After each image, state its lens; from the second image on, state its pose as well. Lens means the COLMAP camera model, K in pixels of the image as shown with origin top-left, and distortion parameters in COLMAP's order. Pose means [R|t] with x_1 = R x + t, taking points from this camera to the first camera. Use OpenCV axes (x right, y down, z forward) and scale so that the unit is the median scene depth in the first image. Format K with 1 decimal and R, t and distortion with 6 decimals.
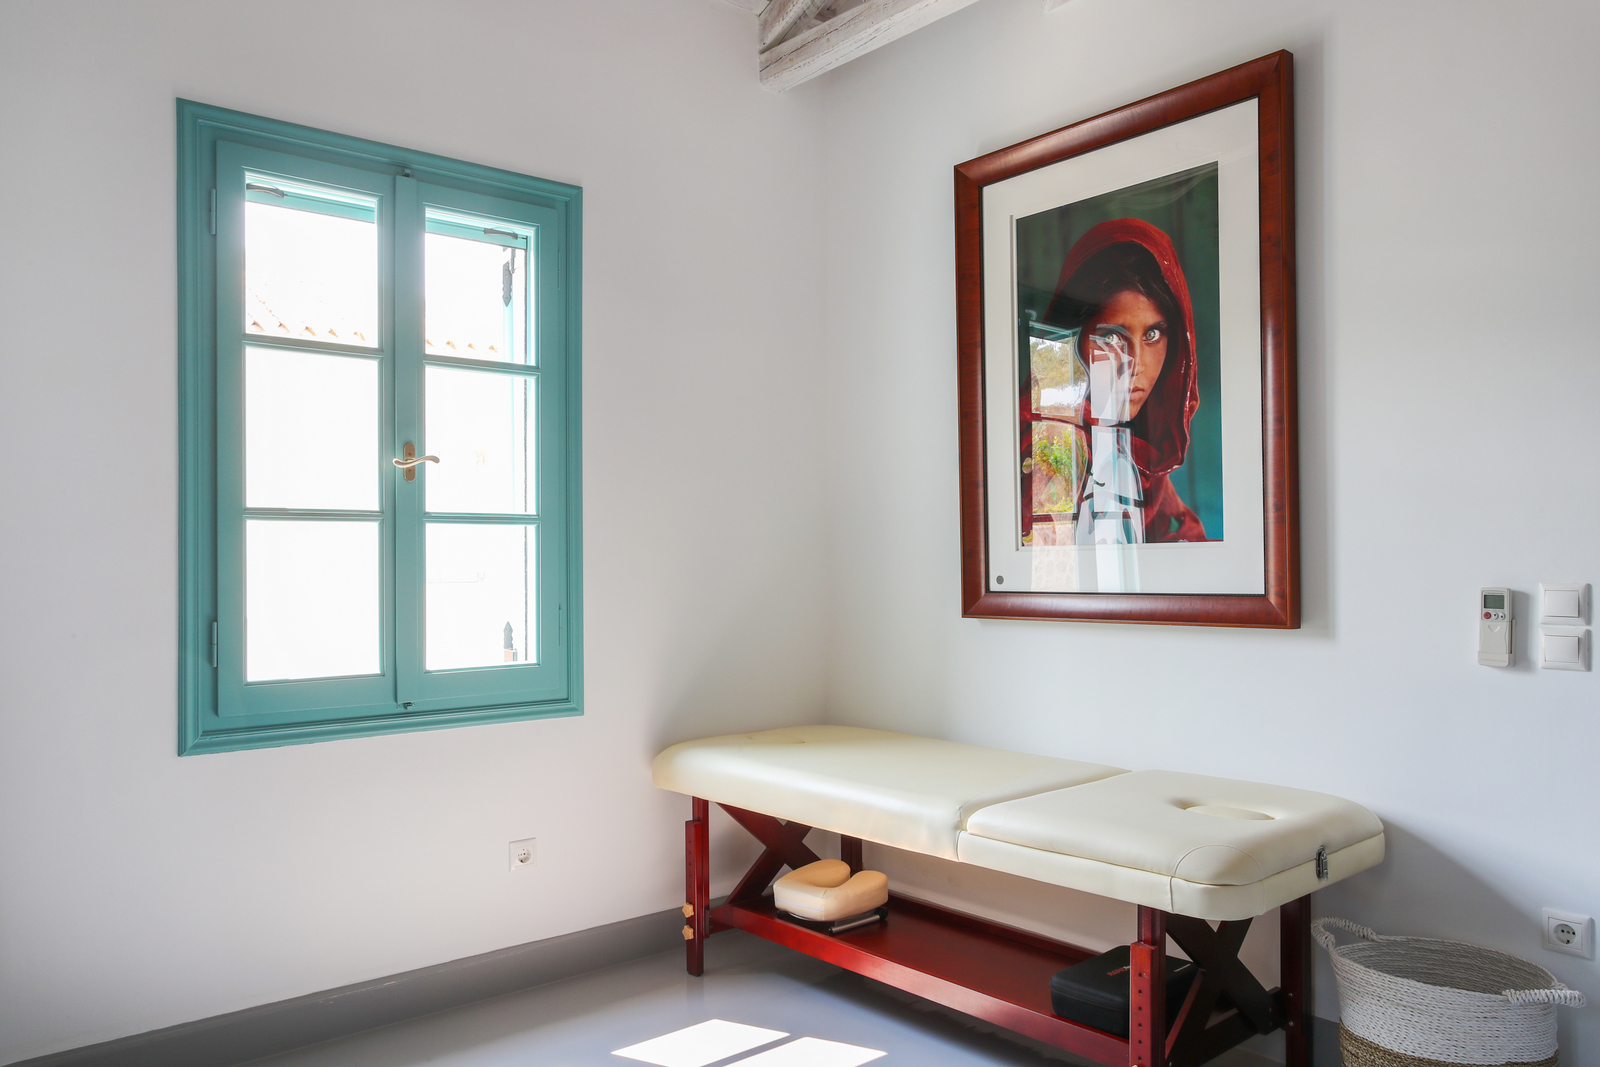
lens RADIAL K [[1185.0, 0, 800.5], [0, 1185.0, 560.6], [0, 0, 1]] dist [-0.001588, 0.001772]
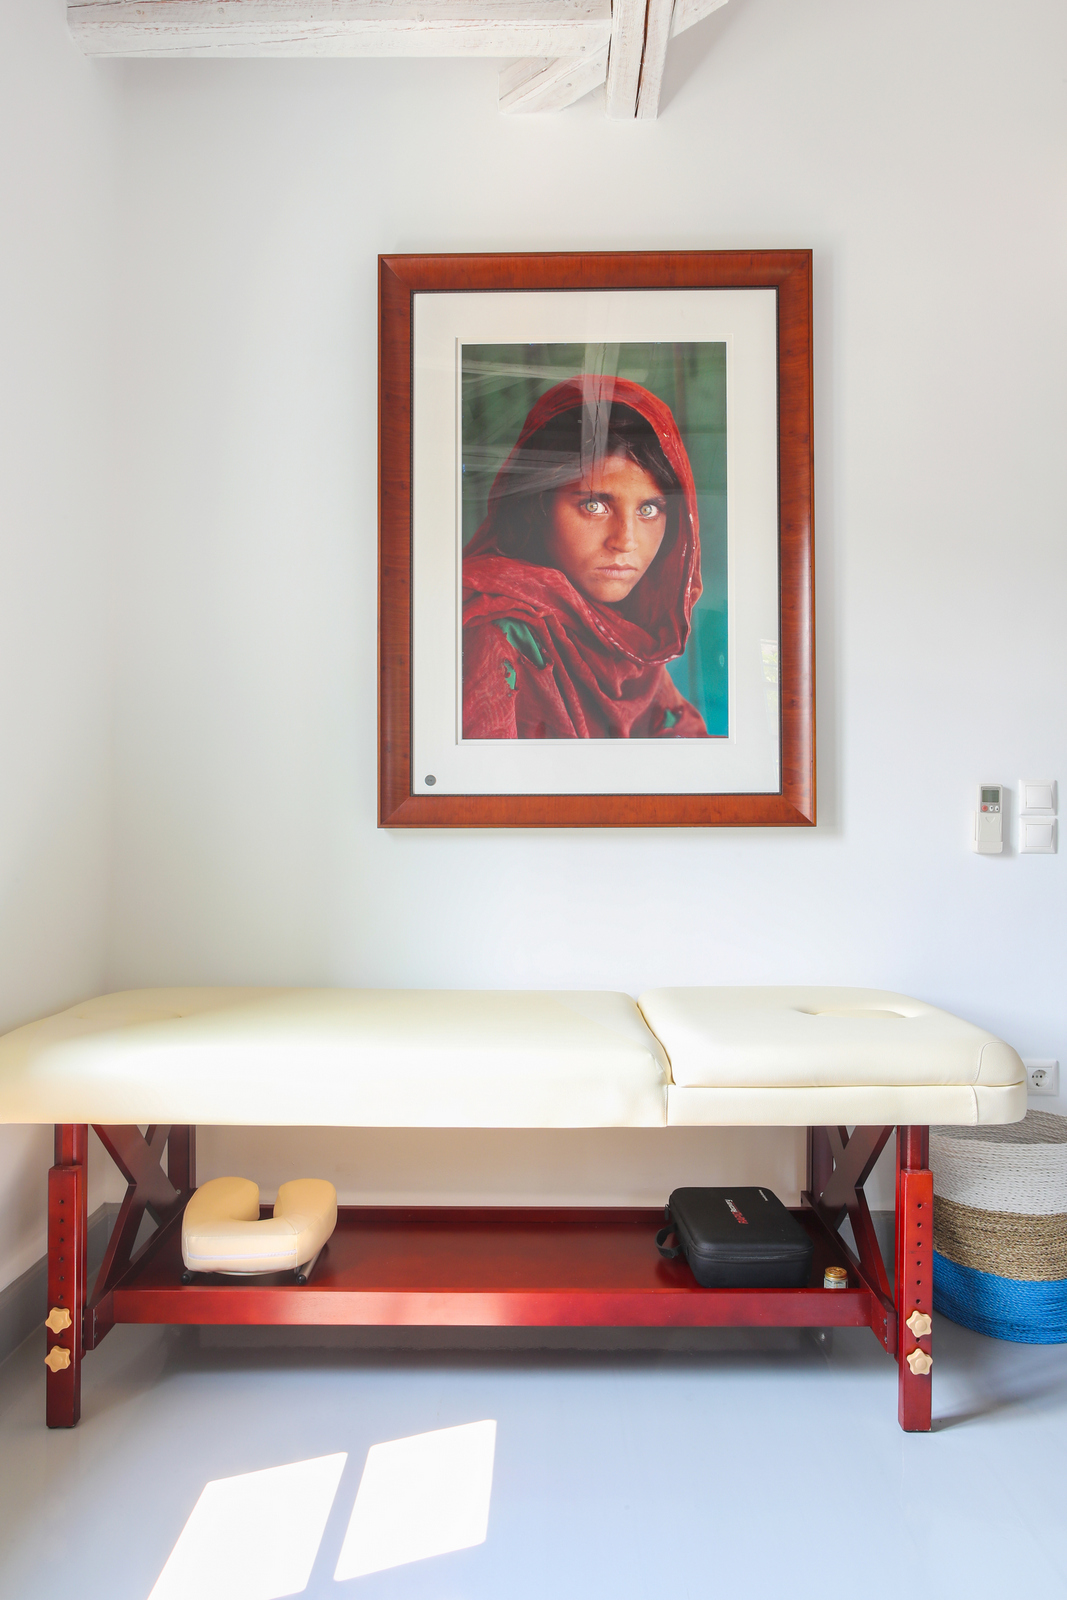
lens RADIAL K [[1106.3, 0, 533.5], [0, 1106.3, 800.0], [0, 0, 1]] dist [-0.013260, 0.004708]
pose [[0.657810, 0.019738, 0.752925, -0.403122], [-0.006670, 0.999770, -0.020382, 0.051117], [-0.753154, 0.008385, 0.657791, 0.516427]]
